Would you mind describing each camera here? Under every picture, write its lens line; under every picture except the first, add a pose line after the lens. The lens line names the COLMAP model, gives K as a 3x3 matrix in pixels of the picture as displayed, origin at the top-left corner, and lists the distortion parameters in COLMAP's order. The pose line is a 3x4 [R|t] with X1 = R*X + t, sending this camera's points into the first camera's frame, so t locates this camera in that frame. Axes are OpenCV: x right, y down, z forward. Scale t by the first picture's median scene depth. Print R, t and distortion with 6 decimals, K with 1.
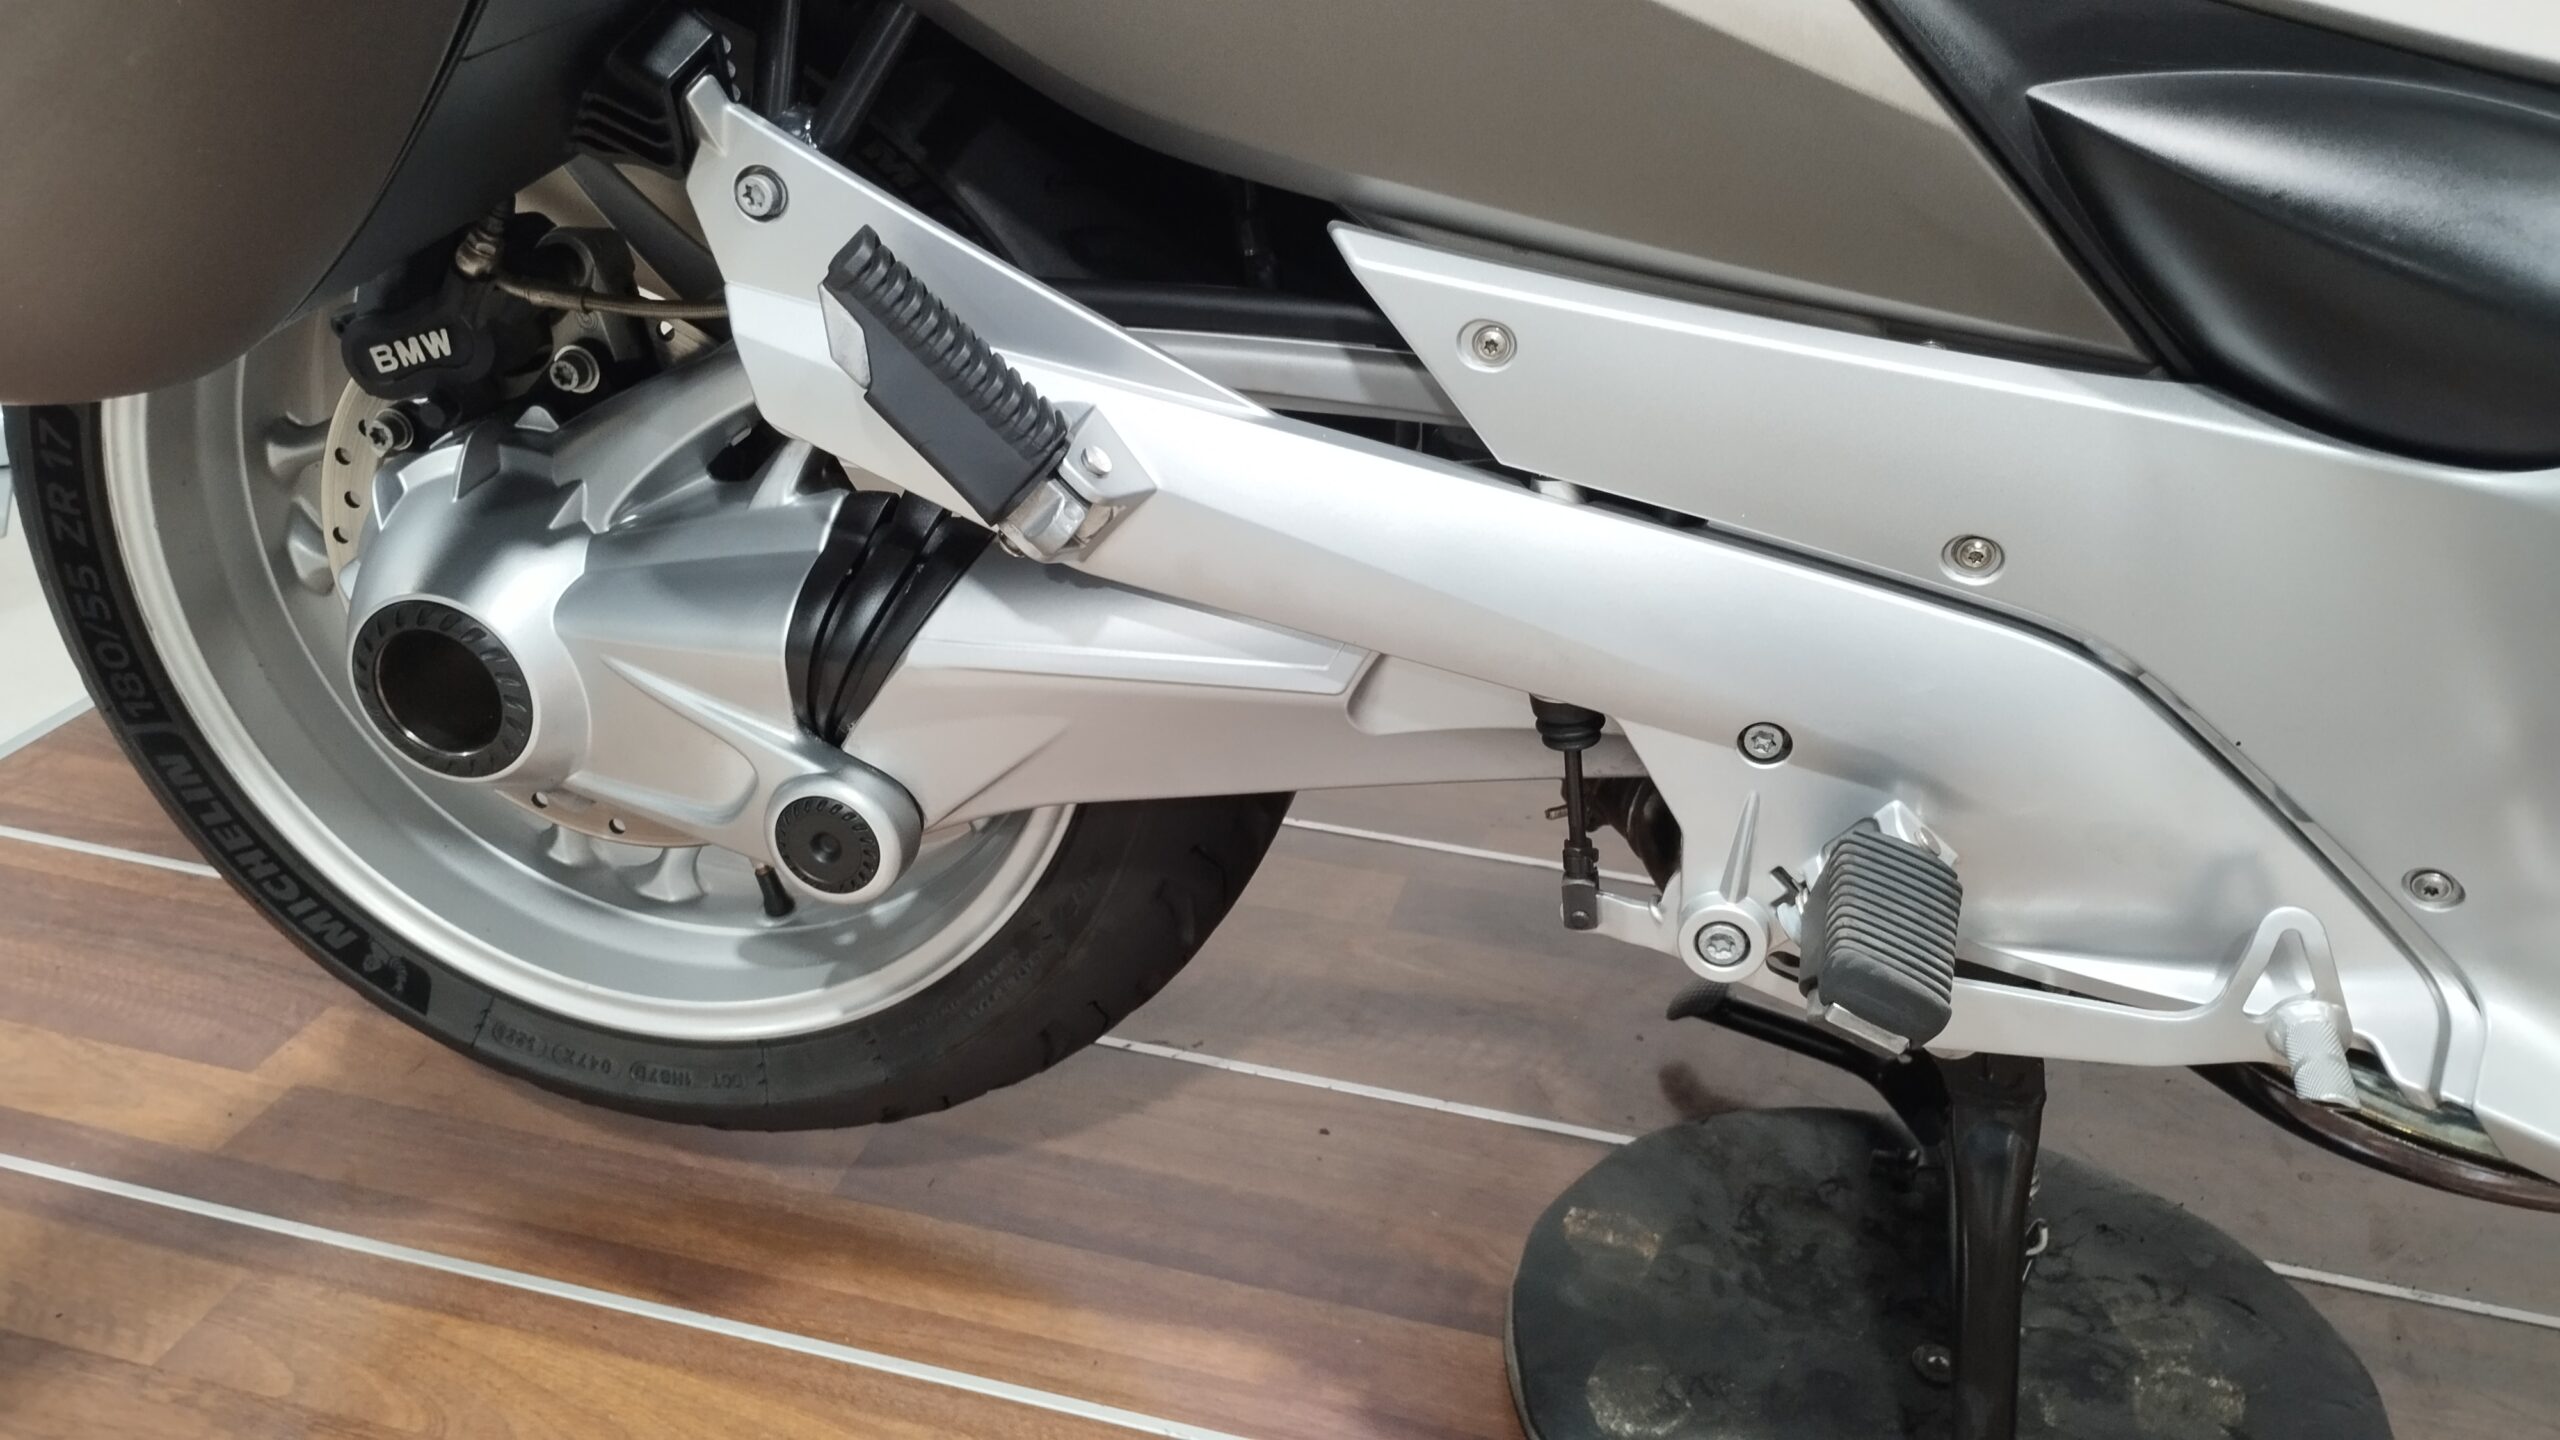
lens RADIAL K [[2182.1, 0, 1280.0], [0, 2182.1, 720.0], [0, 0, 1]] dist [0.062907, -0.080006]
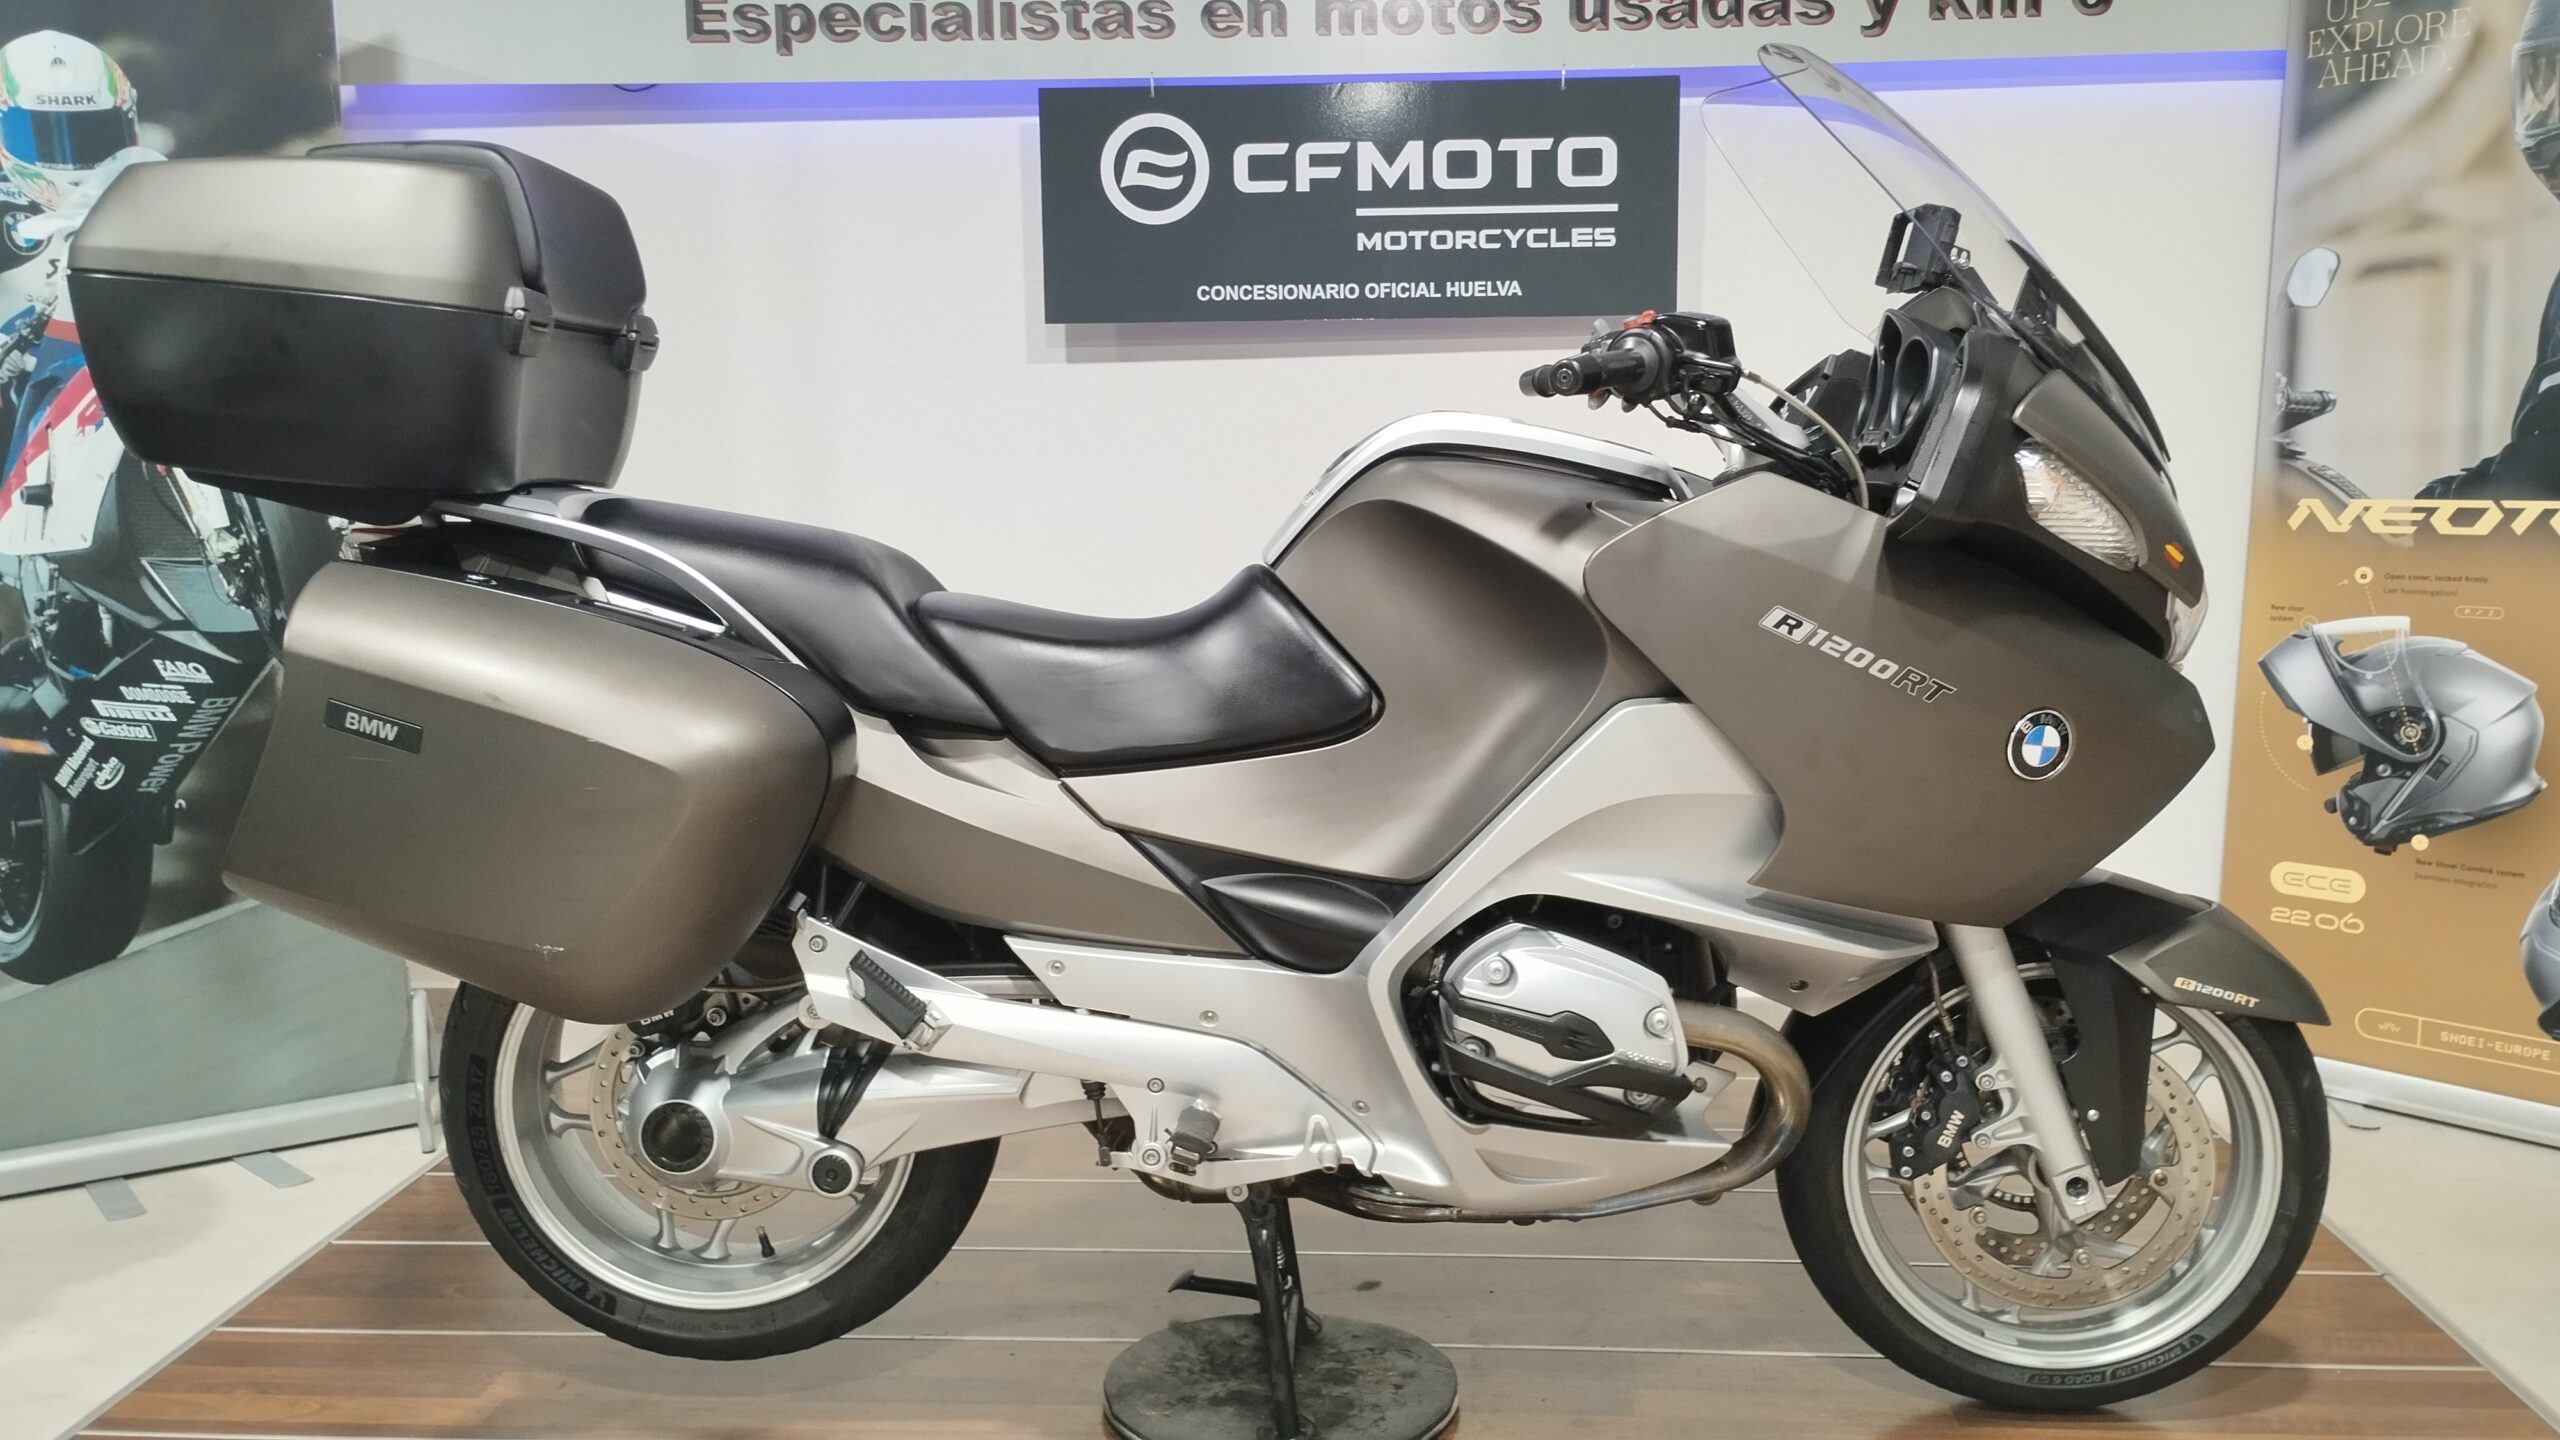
lens RADIAL K [[2205.4, 0, 1288.6], [0, 2205.4, 726.5], [0, 0, 1]] dist [0.057774, -0.058005]
pose [[0.975218, -0.064419, 0.211659, -0.198854], [0.128311, 0.944032, -0.303874, 0.441023], [-0.180237, 0.323502, 0.928903, -1.850909]]
